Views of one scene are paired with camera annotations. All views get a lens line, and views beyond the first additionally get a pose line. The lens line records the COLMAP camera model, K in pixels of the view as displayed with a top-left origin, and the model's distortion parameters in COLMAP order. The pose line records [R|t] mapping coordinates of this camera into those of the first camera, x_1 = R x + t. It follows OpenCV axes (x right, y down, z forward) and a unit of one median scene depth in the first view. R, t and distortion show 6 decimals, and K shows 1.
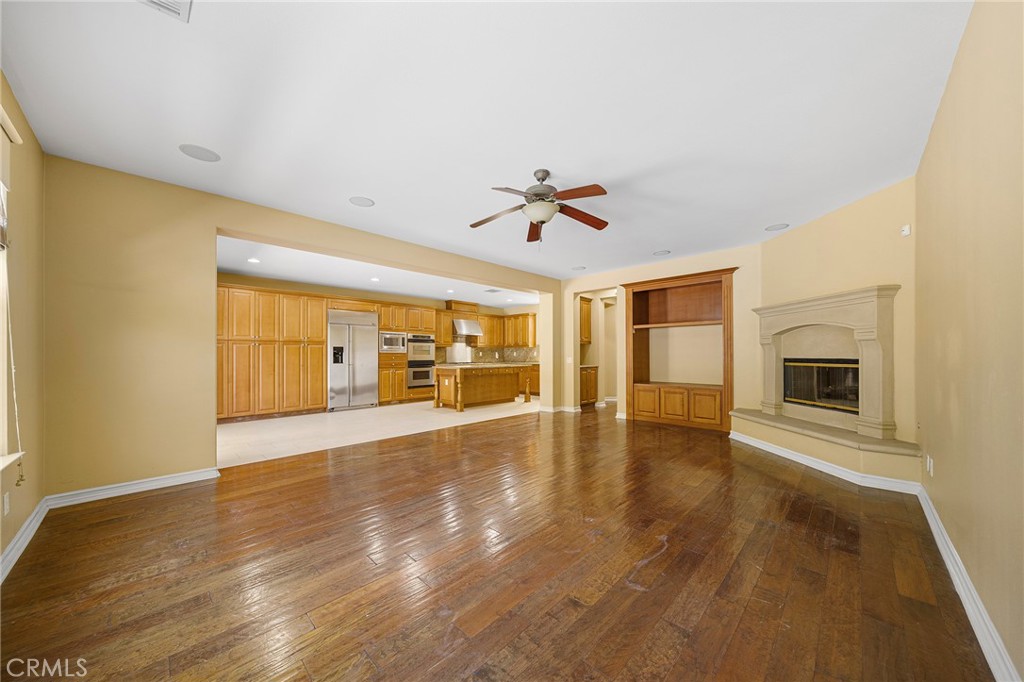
lens RADIAL K [[345.9, 0, 513.9], [0, 345.9, 351.3], [0, 0, 1]] dist [-0.000684, -0.000057]
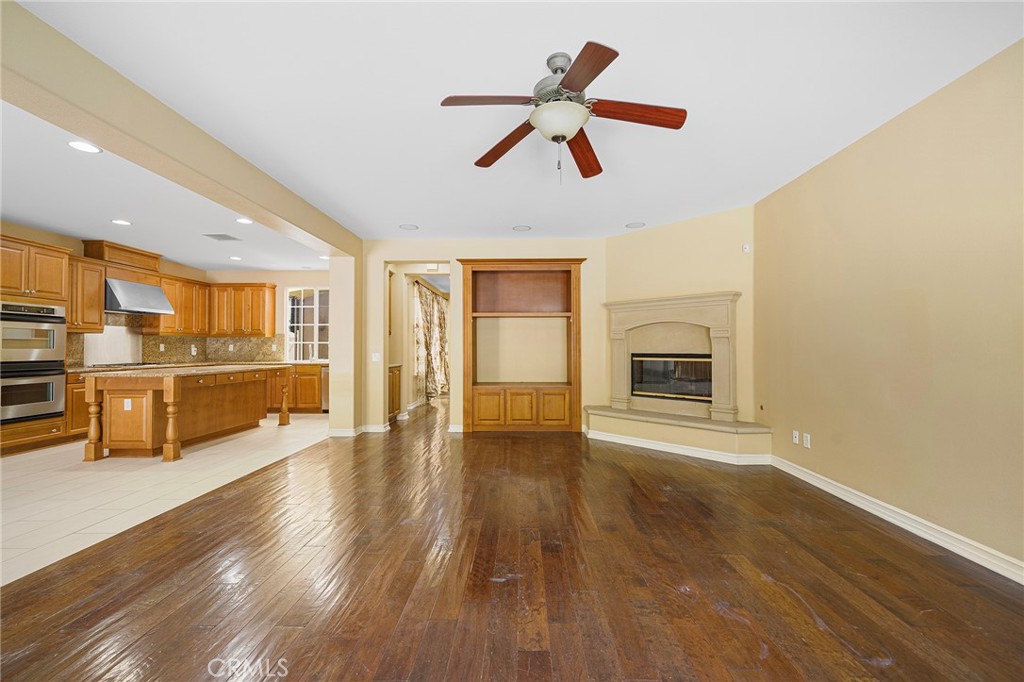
lens RADIAL K [[415.8, 0, 512.0], [0, 415.8, 341.0], [0, 0, 1]] dist [-0.000714, -0.000242]
pose [[0.740391, 0.015449, 0.671999, -0.197674], [-0.008837, 0.999873, -0.013250, 0.001752], [-0.672118, 0.003872, 0.740434, 0.202637]]
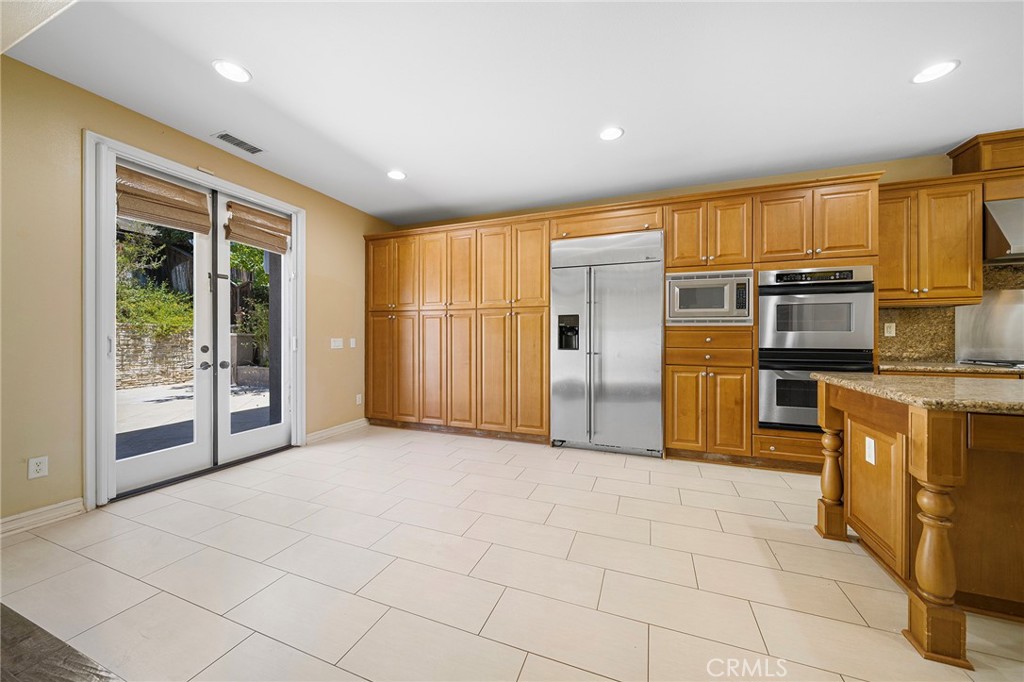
lens RADIAL K [[364.9, 0, 512.0], [0, 364.9, 341.0], [0, 0, 1]] dist [-0.000658, -0.000081]
pose [[0.378320, 0.008551, -0.925636, -0.068397], [0.006049, 0.999913, 0.011709, 0.015985], [0.925655, -0.010029, 0.378235, 0.735727]]
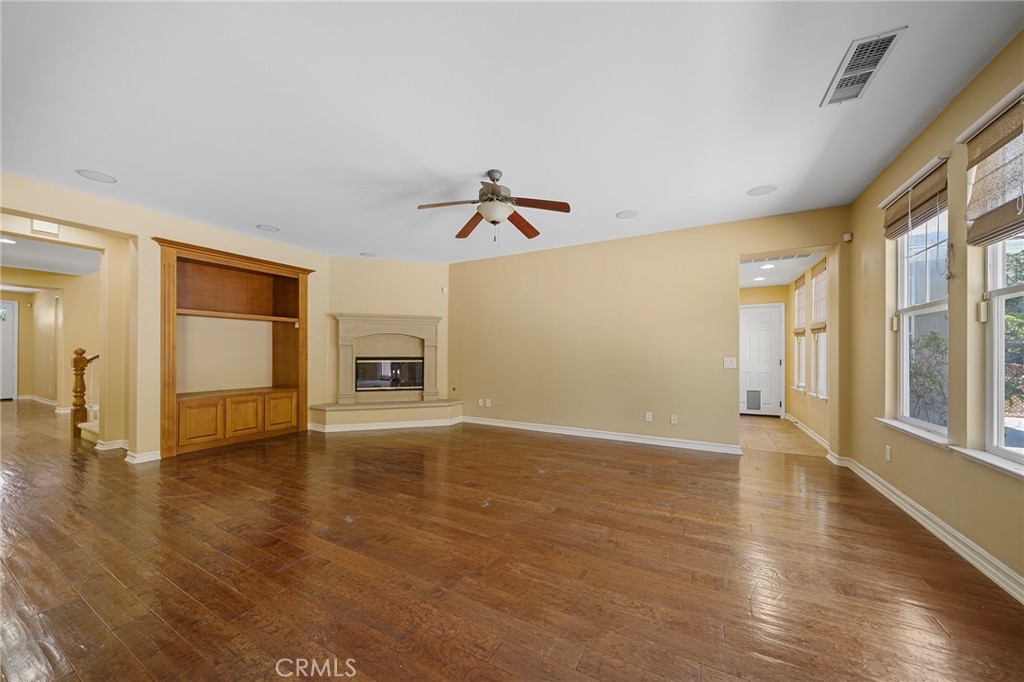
lens RADIAL K [[354.2, 0, 502.3], [0, 354.2, 344.2], [0, 0, 1]] dist [-0.001090, -0.000140]
pose [[-0.232229, 0.030925, 0.972169, -0.375346], [-0.009472, 0.999375, -0.034053, 0.007742], [-0.972615, -0.017117, -0.231791, 0.490511]]
